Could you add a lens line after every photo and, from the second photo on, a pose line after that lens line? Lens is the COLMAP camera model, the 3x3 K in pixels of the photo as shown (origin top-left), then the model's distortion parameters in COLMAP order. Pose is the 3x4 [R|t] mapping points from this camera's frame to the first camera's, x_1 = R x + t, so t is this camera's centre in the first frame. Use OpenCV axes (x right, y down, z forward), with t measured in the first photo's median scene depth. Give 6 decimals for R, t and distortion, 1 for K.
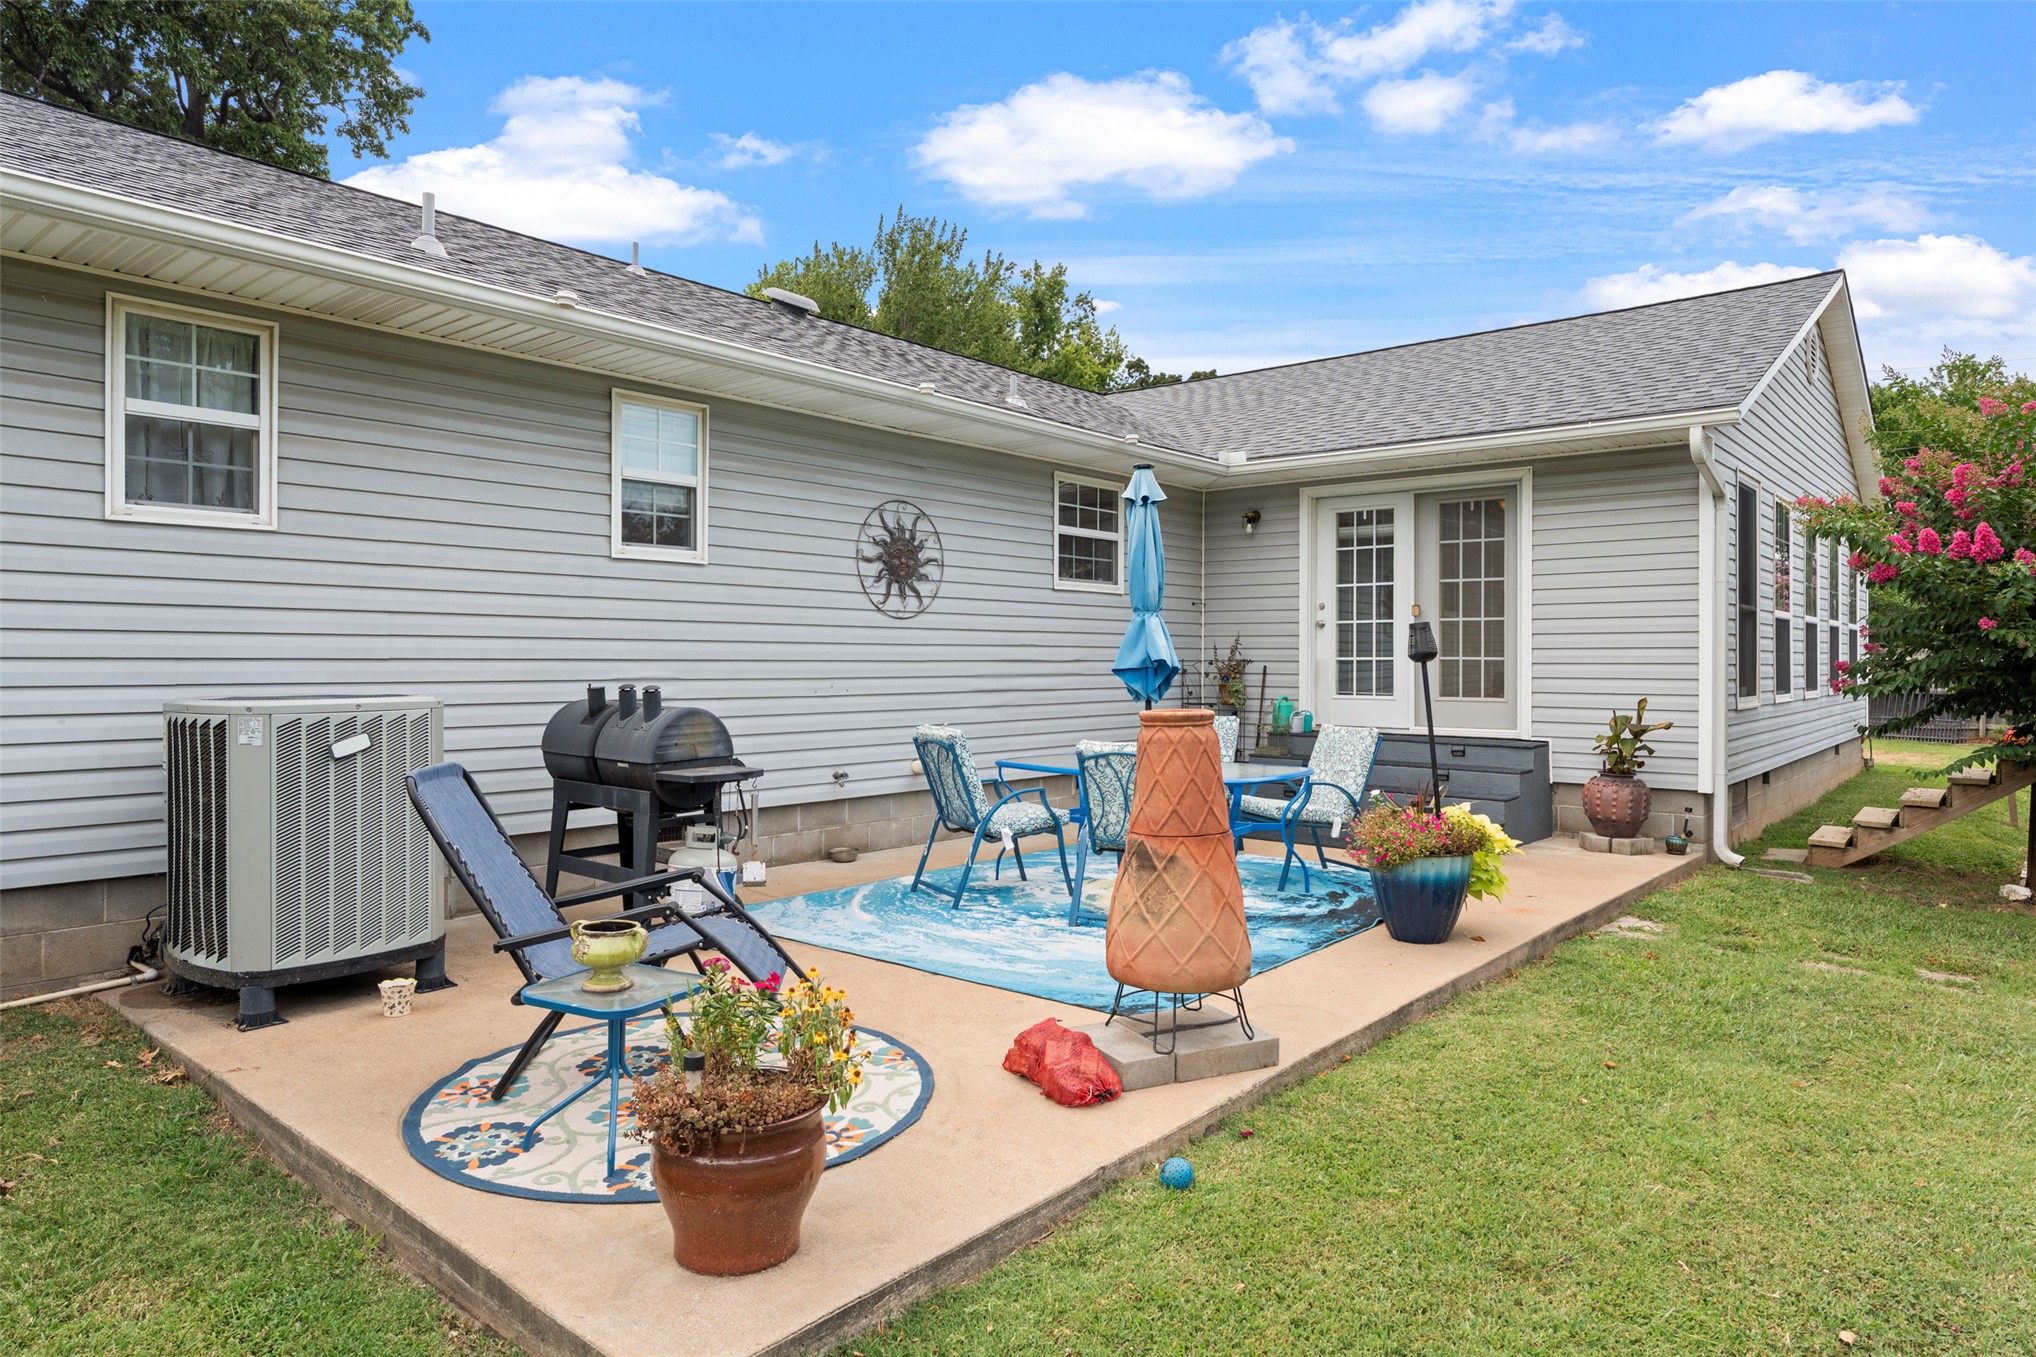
lens RADIAL K [[1224.7, 0, 1015.0], [0, 1224.7, 660.0], [0, 0, 1]] dist [0.002227, -0.000437]
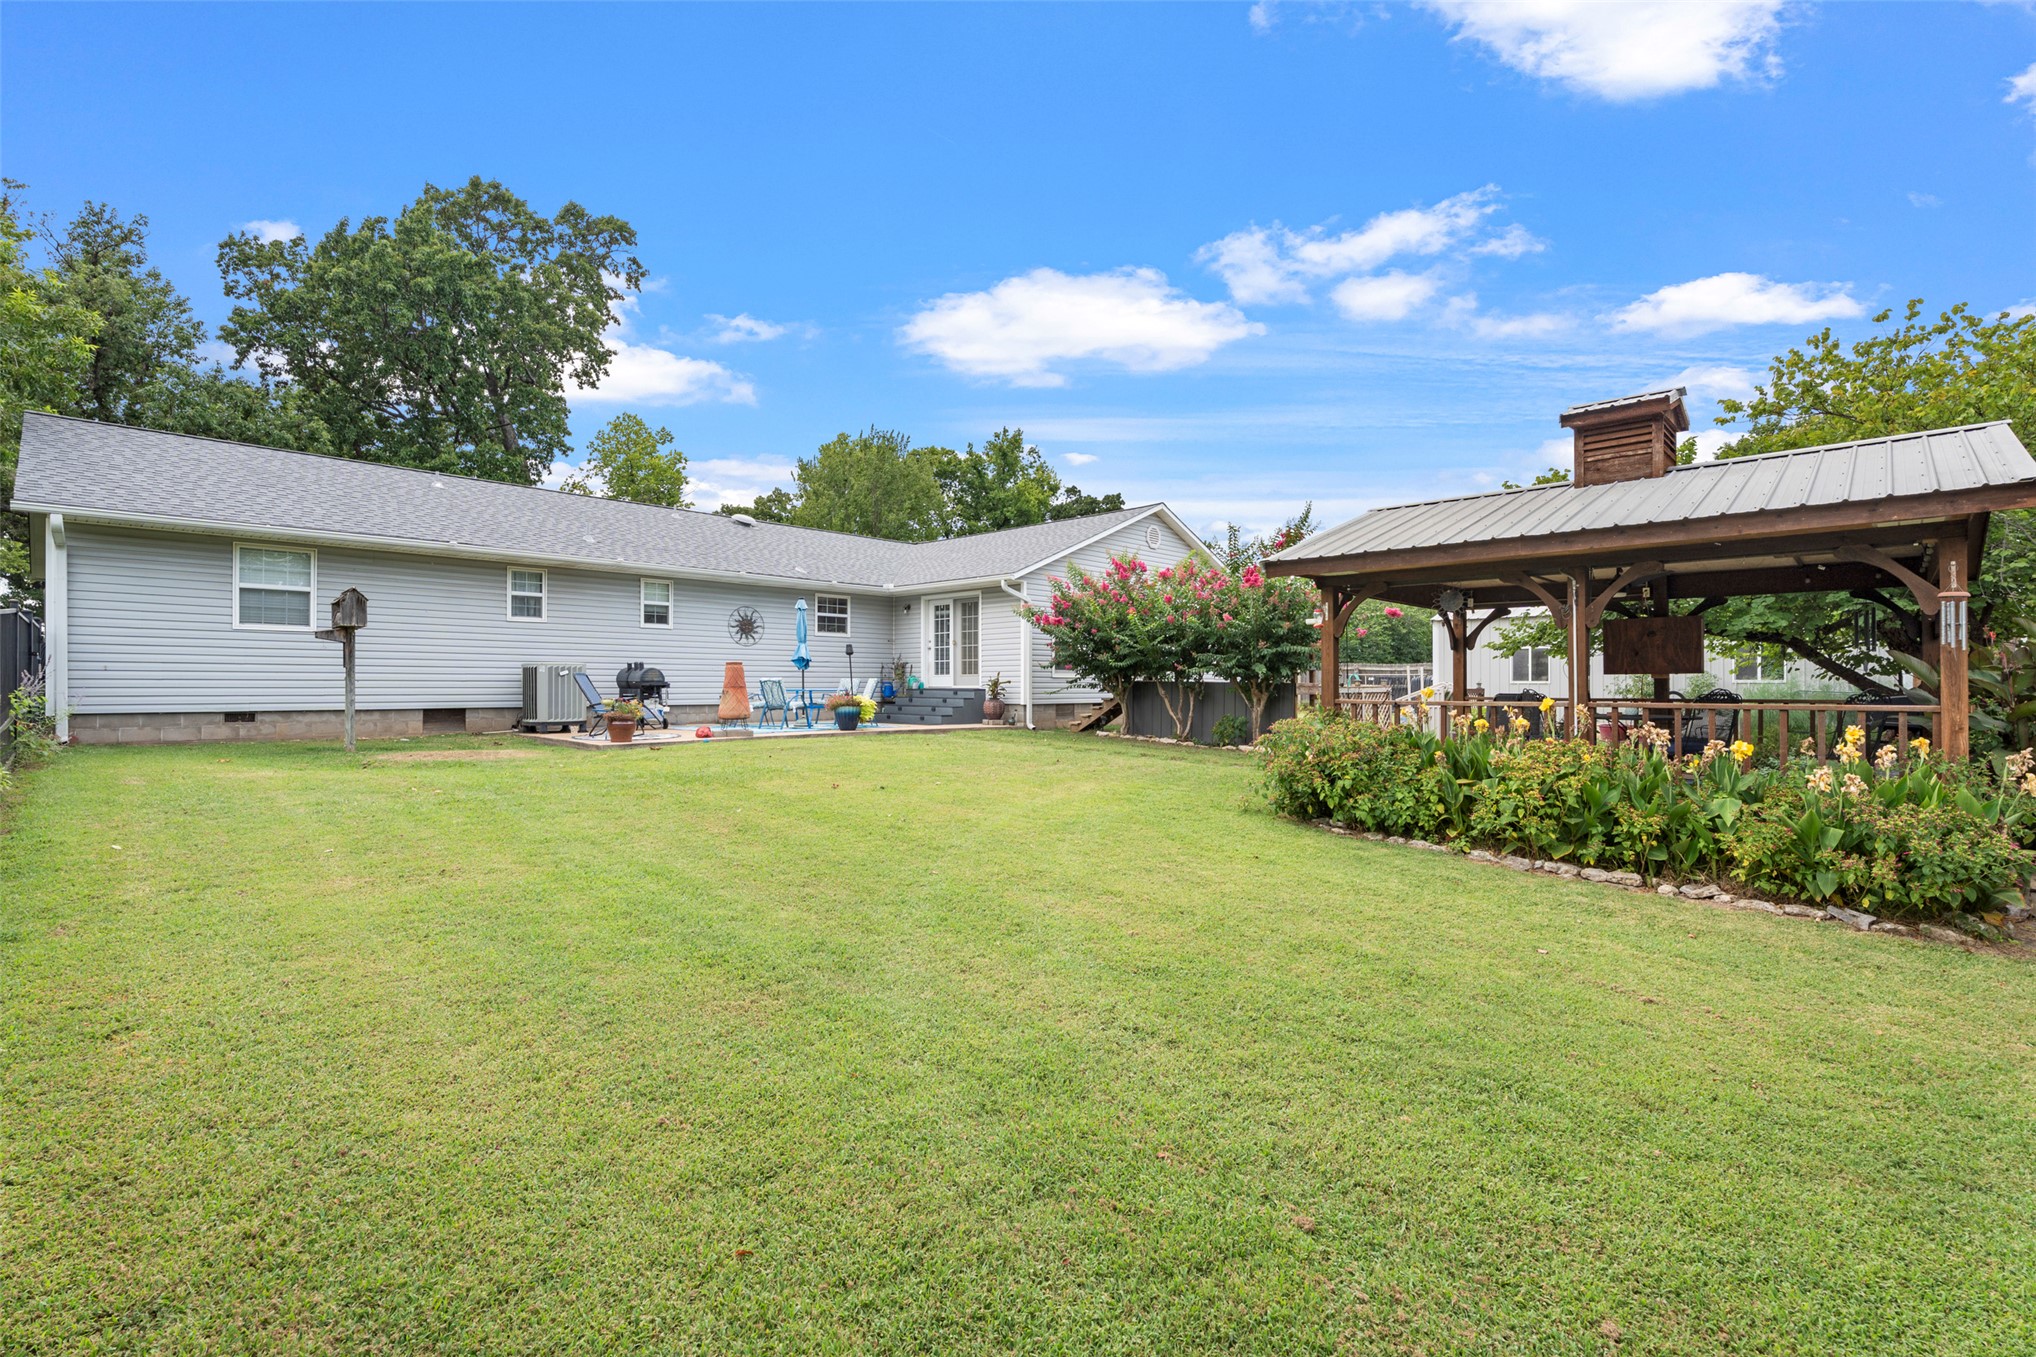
lens RADIAL K [[906.3, 0, 1016.0], [0, 906.3, 686.9], [0, 0, 1]] dist [-0.001304, 0.000053]
pose [[0.998673, -0.004070, -0.051329, 0.537613], [0.004000, 0.999991, -0.001482, 0.057368], [0.051335, 0.001274, 0.998681, -0.934833]]
